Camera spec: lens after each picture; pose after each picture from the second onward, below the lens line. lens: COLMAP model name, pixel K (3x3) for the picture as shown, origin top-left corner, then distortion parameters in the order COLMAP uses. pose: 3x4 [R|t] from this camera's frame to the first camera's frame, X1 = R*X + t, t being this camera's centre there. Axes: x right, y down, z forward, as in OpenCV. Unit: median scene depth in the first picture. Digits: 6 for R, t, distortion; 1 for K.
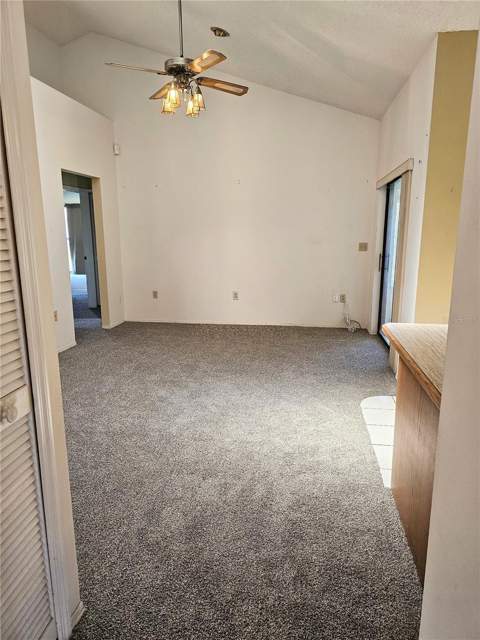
lens RADIAL K [[424.3, 0, 240.0], [0, 424.3, 320.0], [0, 0, 1]] dist [-0.000881, 0.000087]
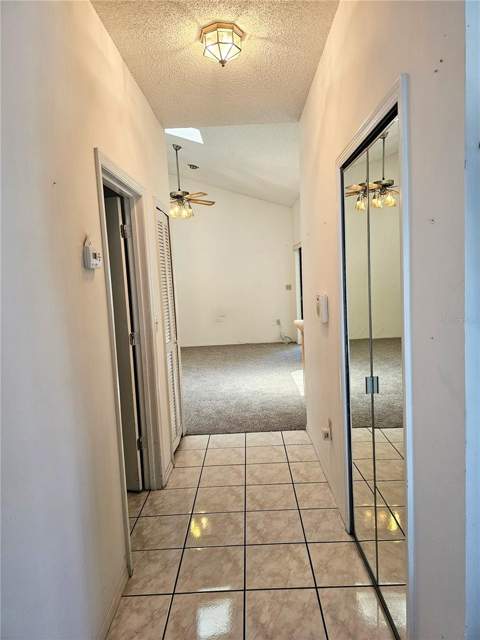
lens RADIAL K [[432.5, 0, 240.0], [0, 432.5, 320.0], [0, 0, 1]] dist [0.000278, -0.000013]
pose [[0.988406, -0.058568, 0.140084, -0.169519], [0.073208, 0.992113, -0.101746, 0.141272], [-0.133020, 0.110821, 0.984898, -0.783030]]
